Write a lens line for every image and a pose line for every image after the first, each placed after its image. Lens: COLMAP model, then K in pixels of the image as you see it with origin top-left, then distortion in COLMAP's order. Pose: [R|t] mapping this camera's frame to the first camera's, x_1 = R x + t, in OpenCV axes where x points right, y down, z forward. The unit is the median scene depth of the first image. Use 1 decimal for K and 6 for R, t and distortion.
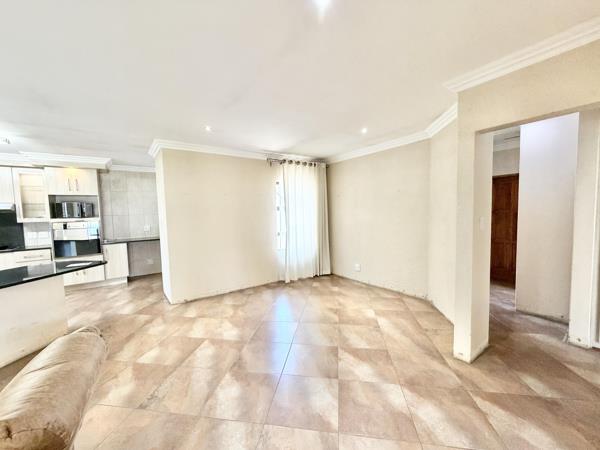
lens RADIAL K [[250.1, 0, 300.5], [0, 250.1, 227.1], [0, 0, 1]] dist [-0.000972, -0.000375]
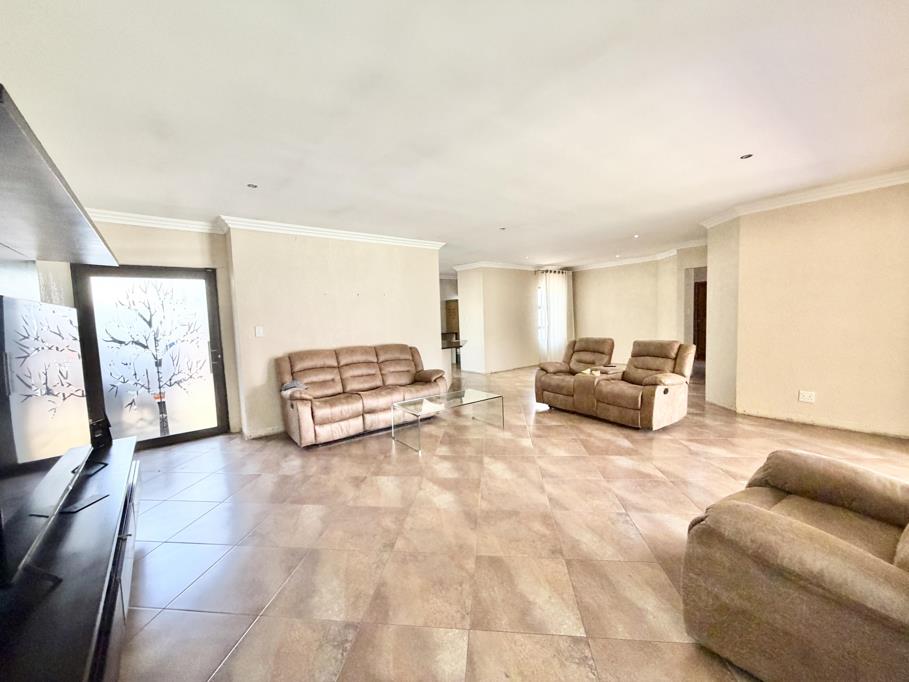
lens RADIAL K [[378.8, 0, 455.2], [0, 378.8, 344.1], [0, 0, 1]] dist [-0.000972, -0.000375]
pose [[0.991575, -0.027891, 0.126492, -0.819723], [0.027439, 0.999609, 0.005321, 0.102405], [-0.126591, -0.001805, 0.991953, -0.946421]]
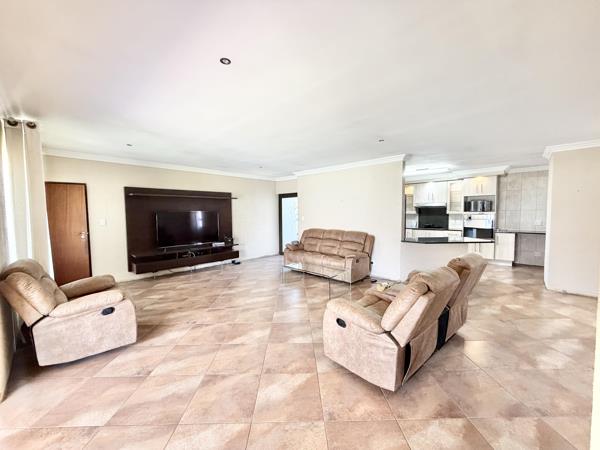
lens RADIAL K [[250.1, 0, 300.5], [0, 250.1, 227.1], [0, 0, 1]] dist [-0.000972, -0.000375]
pose [[0.219648, 0.081744, -0.972149, 0.257035], [-0.061158, 0.995677, 0.069904, 0.012436], [0.973660, 0.044100, 0.223698, -0.289751]]
